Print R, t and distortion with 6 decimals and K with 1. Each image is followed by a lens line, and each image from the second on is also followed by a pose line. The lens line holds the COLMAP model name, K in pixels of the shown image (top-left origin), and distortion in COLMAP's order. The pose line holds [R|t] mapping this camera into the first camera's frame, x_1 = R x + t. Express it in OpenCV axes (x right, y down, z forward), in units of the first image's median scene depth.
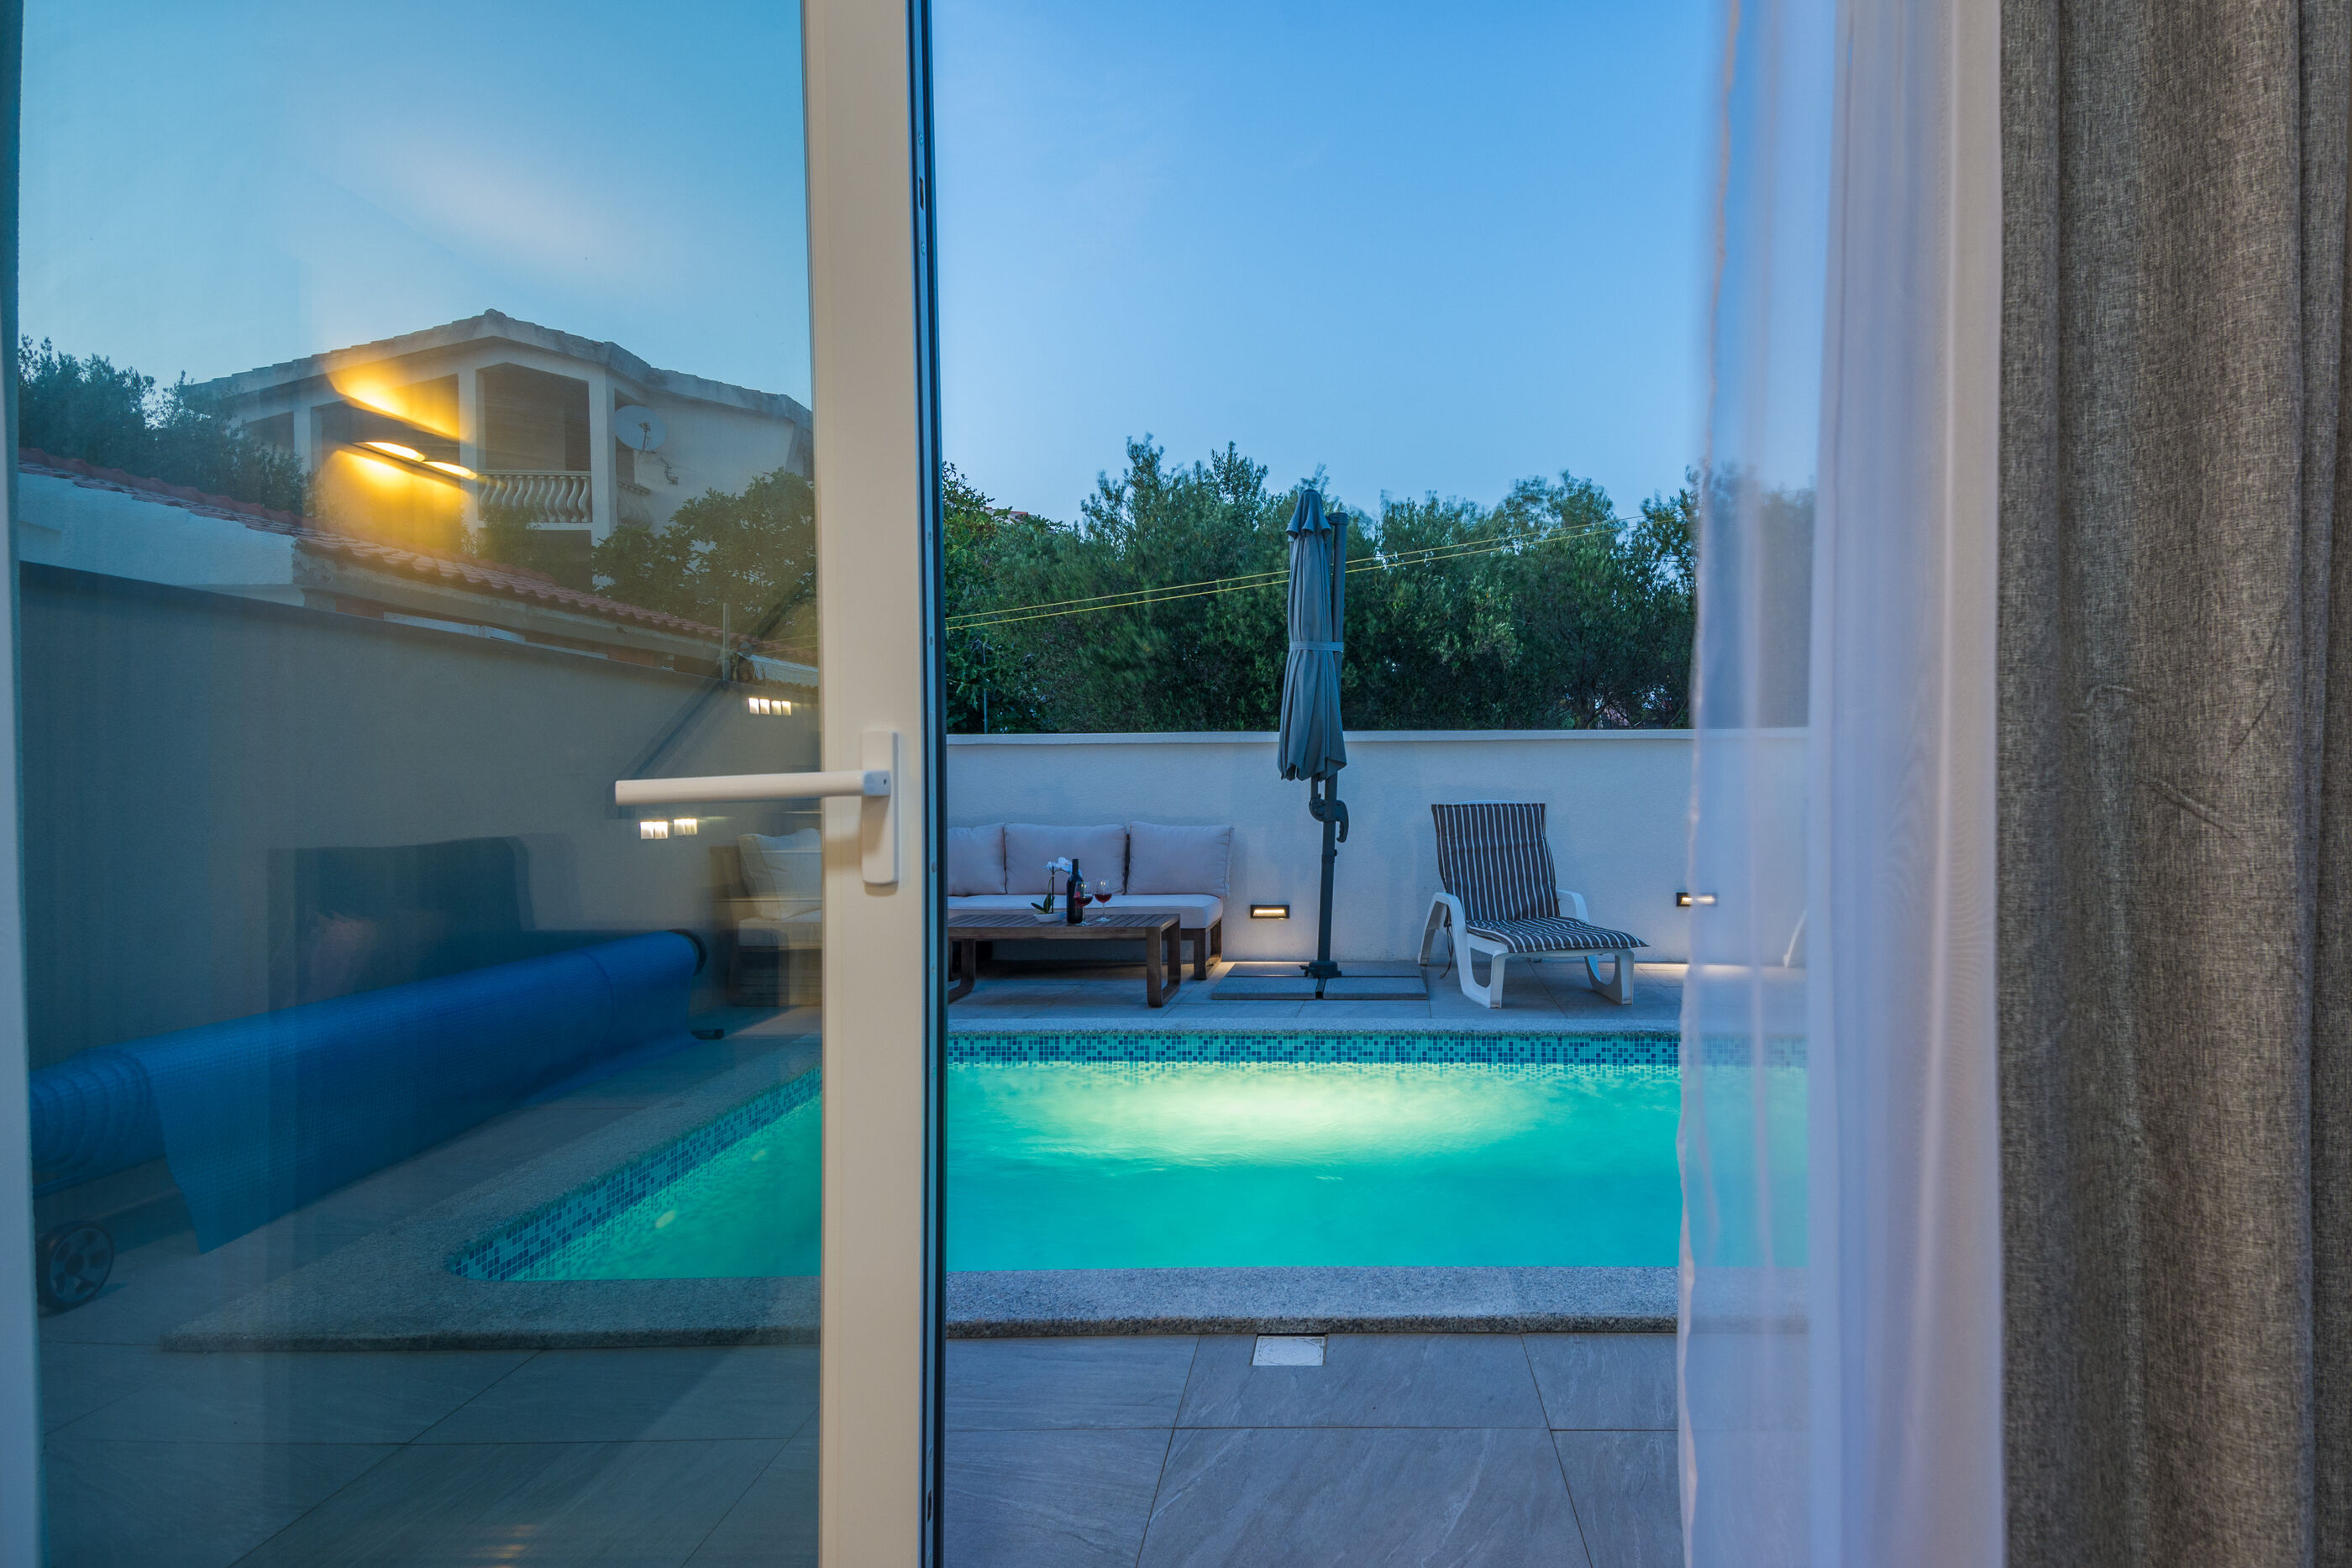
lens RADIAL K [[1239.0, 0, 1399.3], [0, 1239.0, 801.8], [0, 0, 1]] dist [0.066739, -0.000543]
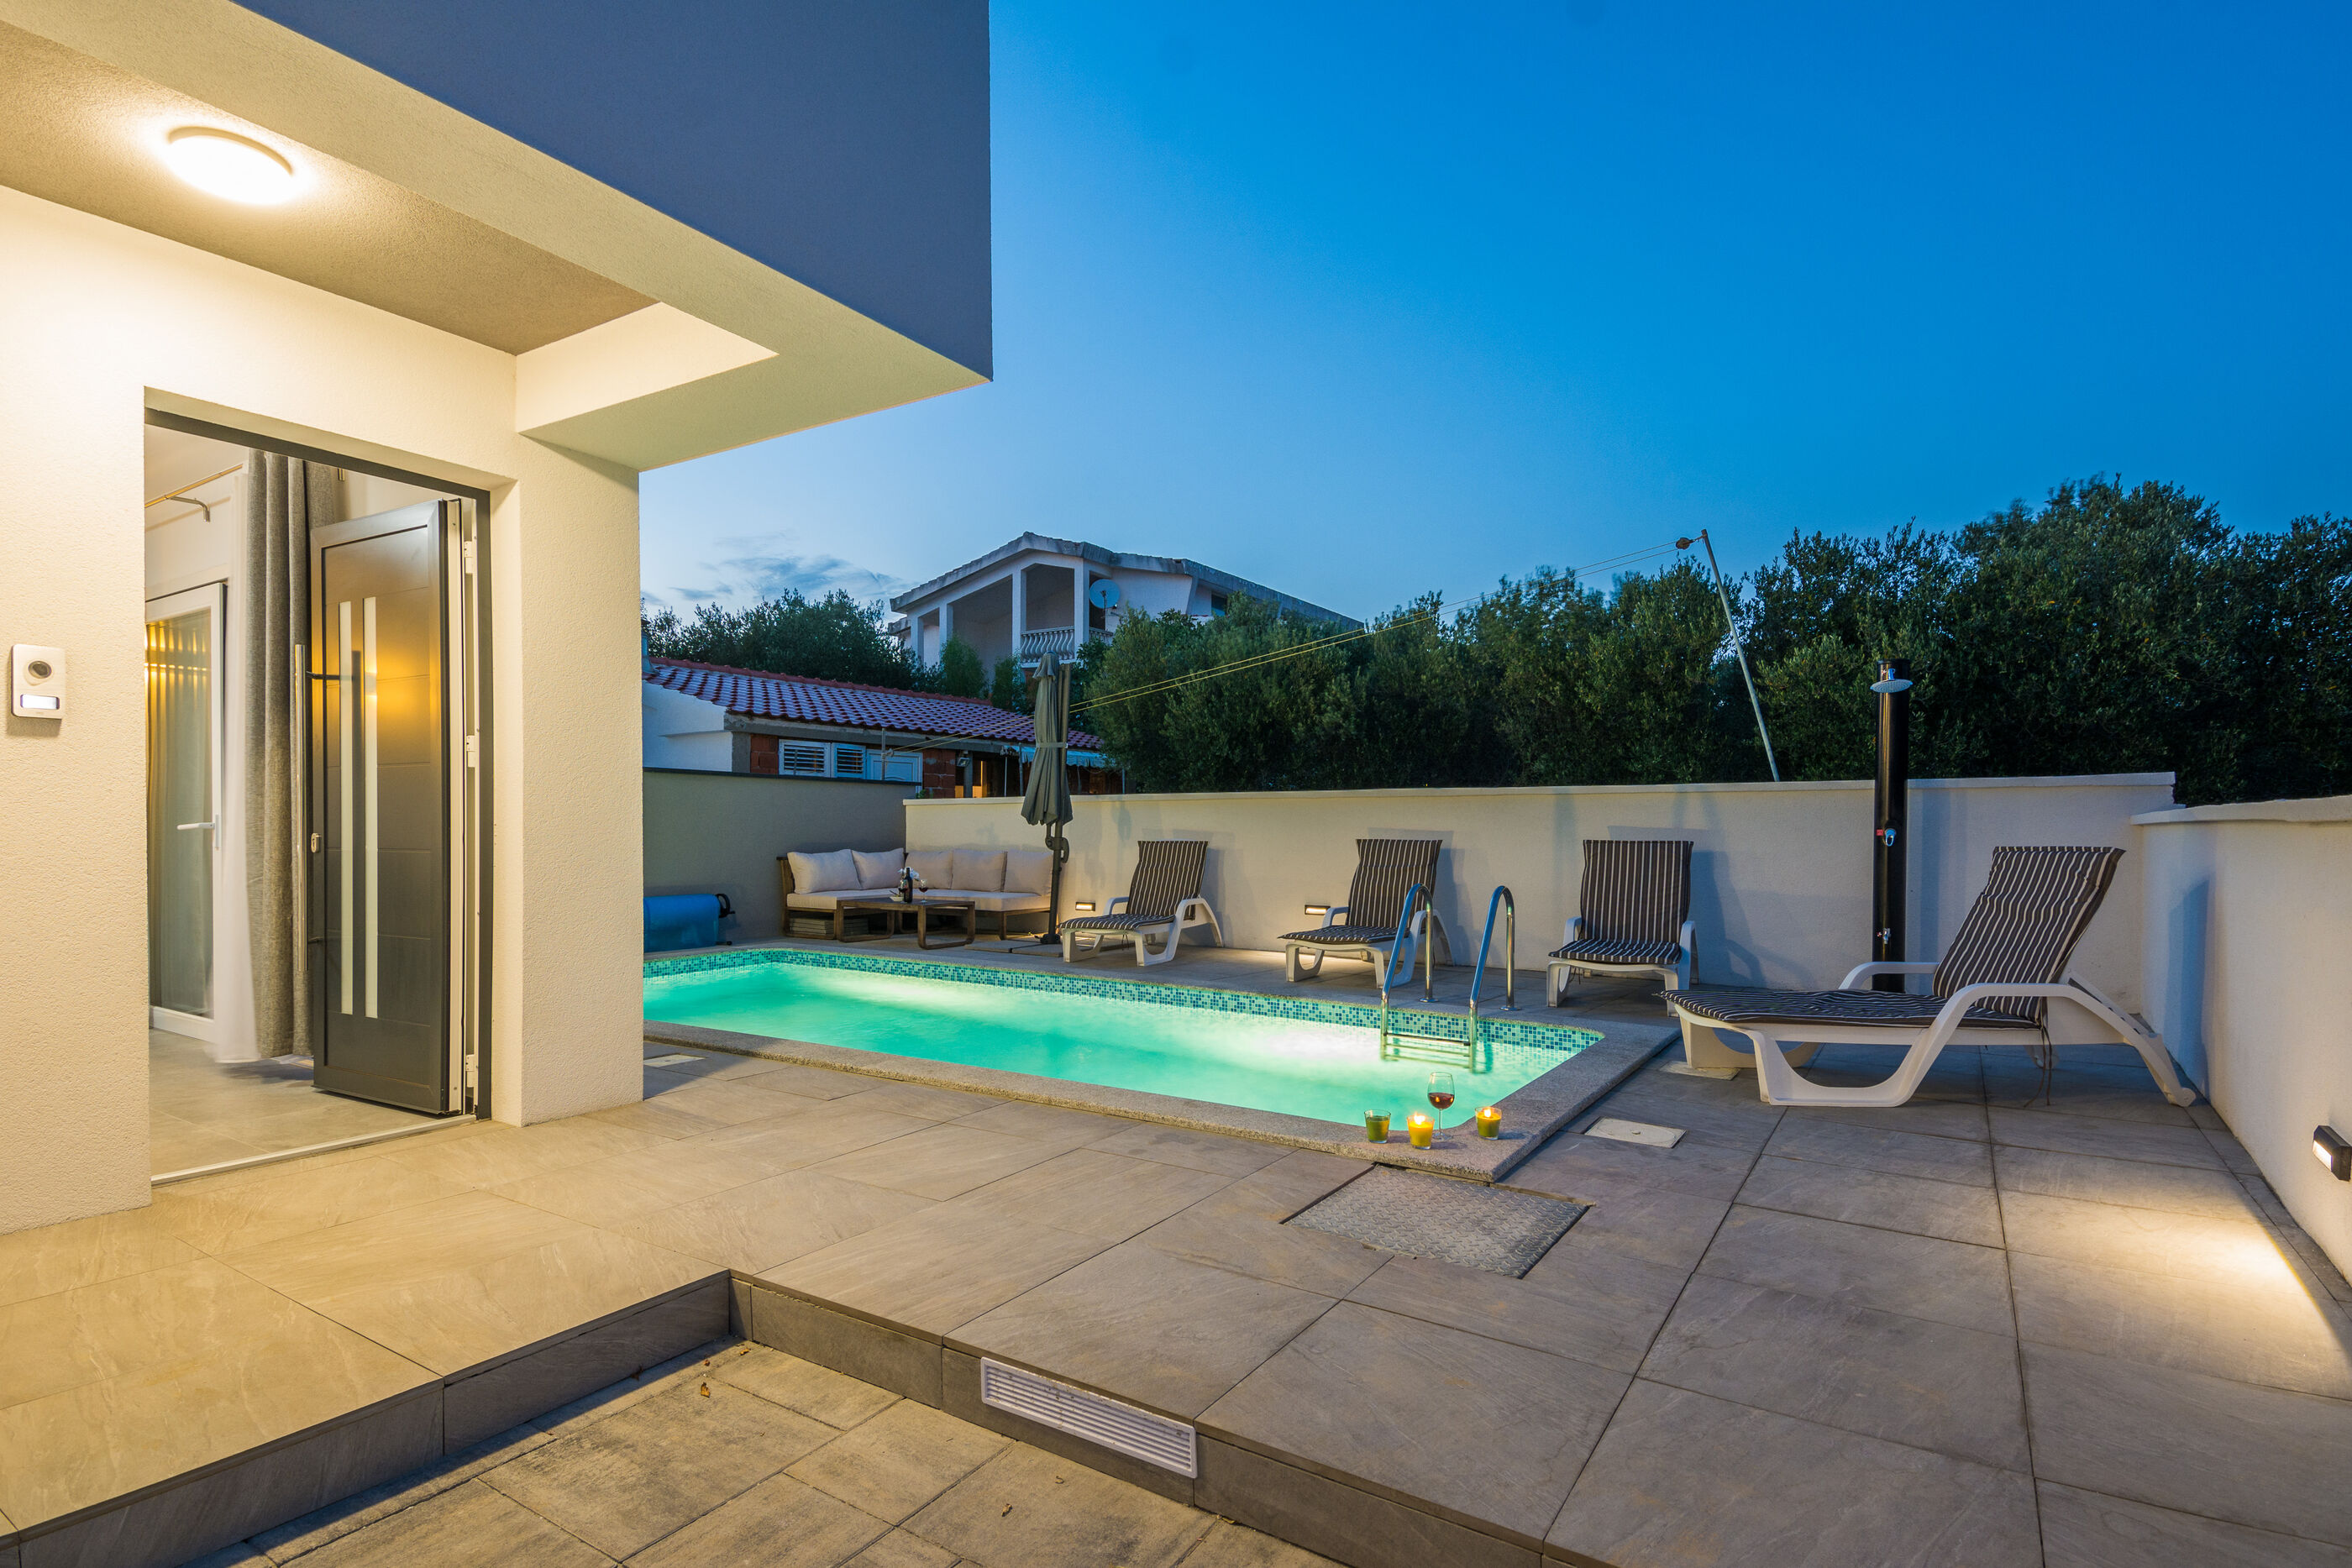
lens RADIAL K [[1111.3, 0, 1218.6], [0, 1111.3, 783.9], [0, 0, 1]] dist [0.125227, -0.067614]
pose [[0.848492, -0.014438, -0.529011, 0.947353], [-0.015418, 0.998529, -0.051982, 0.001342], [0.528983, 0.052262, 0.847022, -0.156160]]
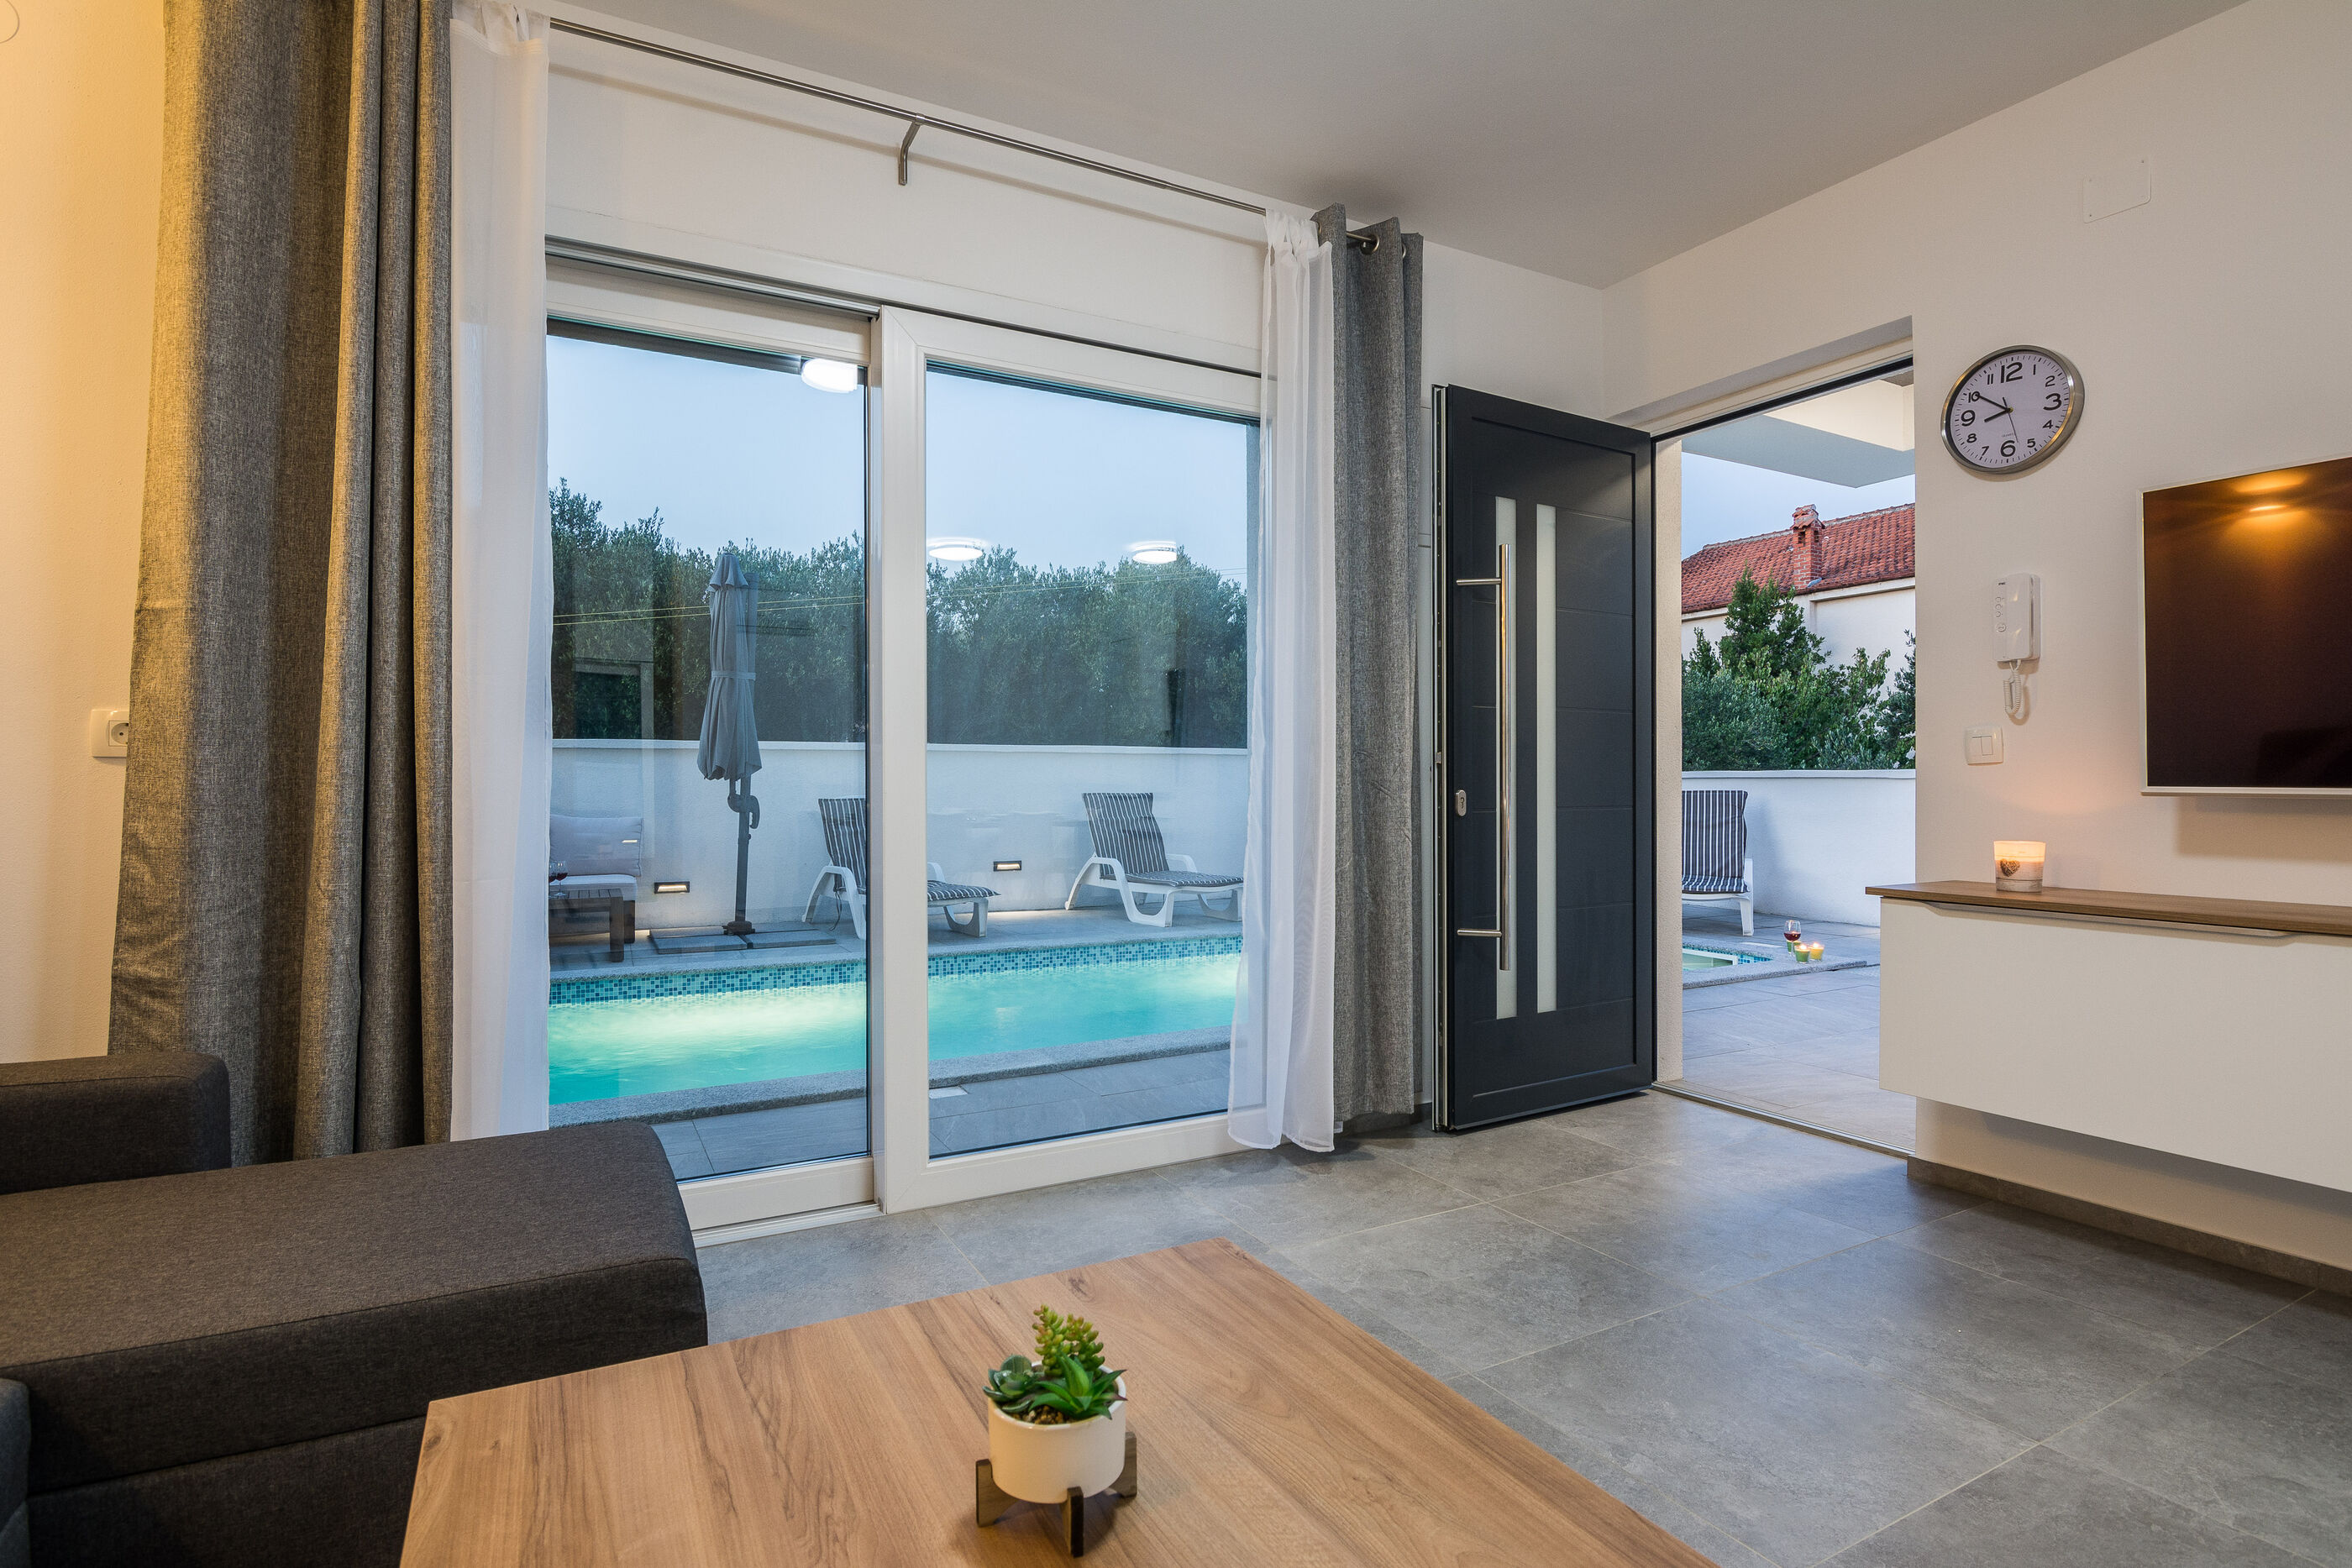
lens RADIAL K [[1115.7, 0, 1152.8], [0, 1115.7, 794.3], [0, 0, 1]] dist [-0.017105, -0.003726]
pose [[0.890779, -0.001070, 0.454436, -0.208966], [0.003787, 0.999980, -0.005068, 0.004600], [-0.454421, 0.006235, 0.890765, -0.220599]]
